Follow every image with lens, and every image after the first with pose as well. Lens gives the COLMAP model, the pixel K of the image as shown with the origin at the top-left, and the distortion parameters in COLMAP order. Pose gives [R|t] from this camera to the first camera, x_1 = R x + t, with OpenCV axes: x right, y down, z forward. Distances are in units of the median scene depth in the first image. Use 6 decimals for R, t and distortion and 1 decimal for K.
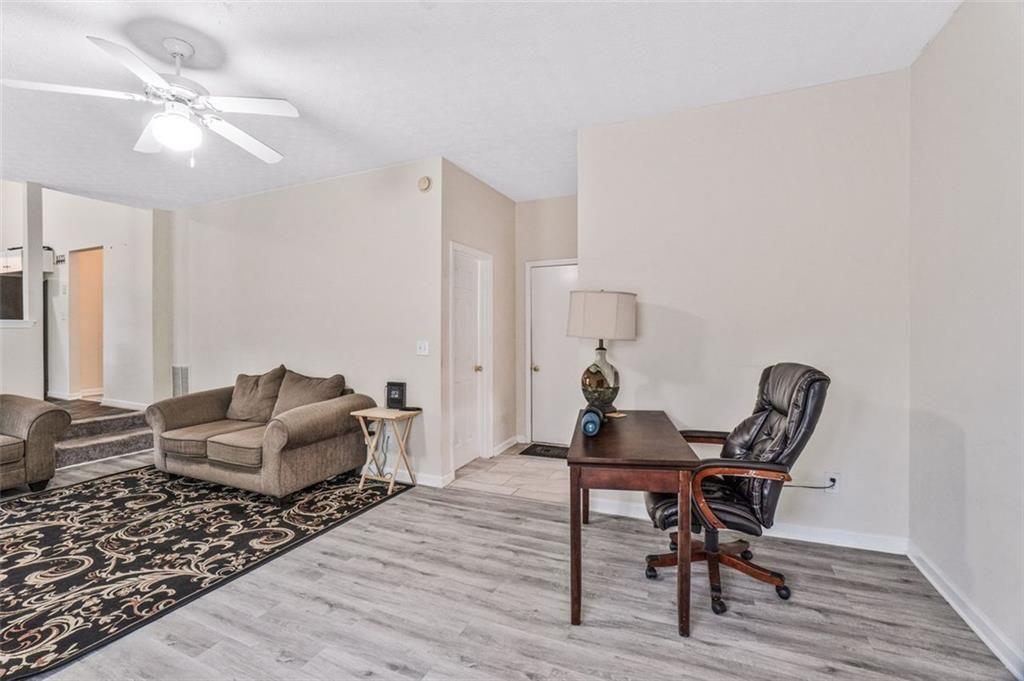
lens RADIAL K [[455.2, 0, 502.2], [0, 455.2, 332.0], [0, 0, 1]] dist [-0.052173, 0.015933]
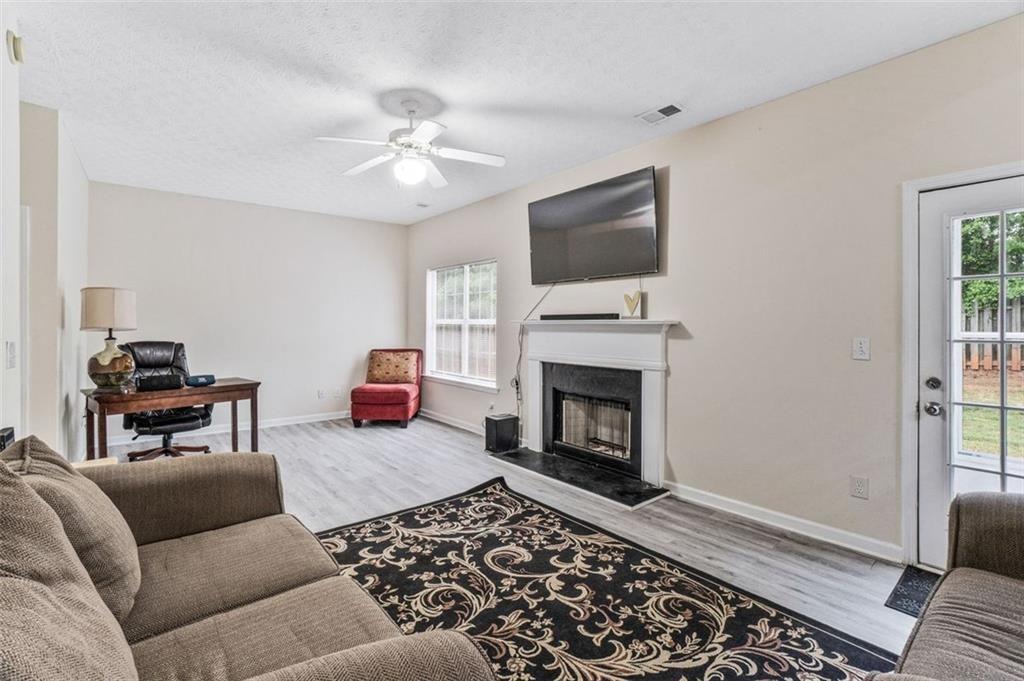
lens RADIAL K [[455.2, 0, 487.6], [0, 455.2, 327.8], [0, 0, 1]] dist [-0.052173, 0.015933]
pose [[-0.882385, -0.002918, 0.470519, -1.358912], [0.000392, 0.999976, 0.006938, 0.007958], [-0.470528, 0.006306, -0.882363, 1.804118]]
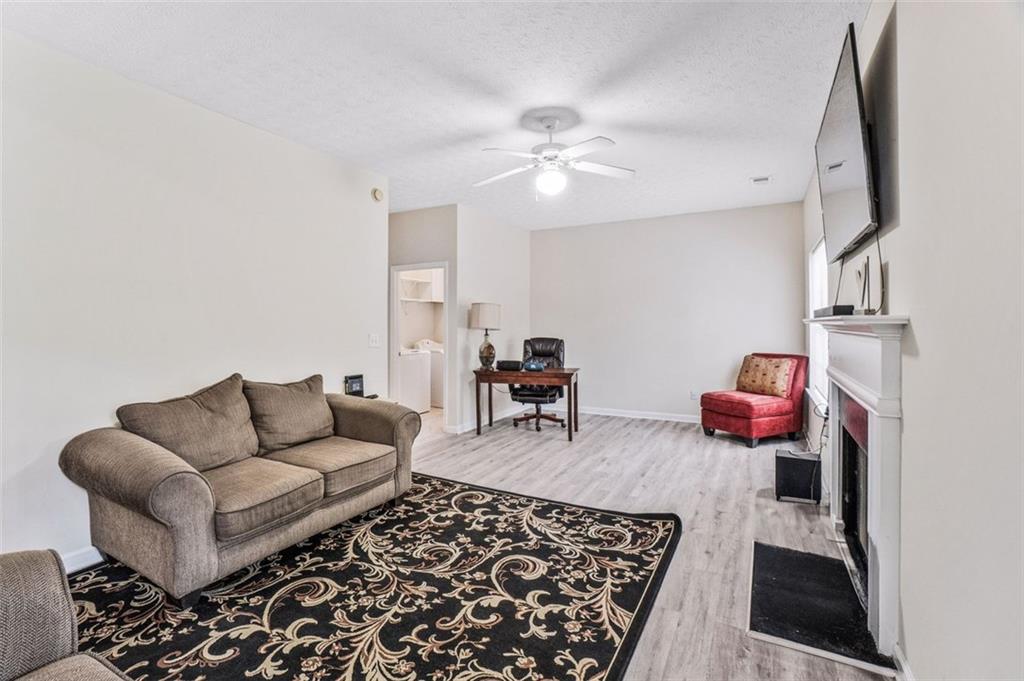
lens RADIAL K [[455.2, 0, 509.0], [0, 455.2, 323.9], [0, 0, 1]] dist [-0.052173, 0.015933]
pose [[0.090199, 0.003348, 0.995918, -1.883353], [0.007370, 0.999965, -0.004029, 0.004565], [-0.995897, 0.007703, 0.090171, 0.871419]]
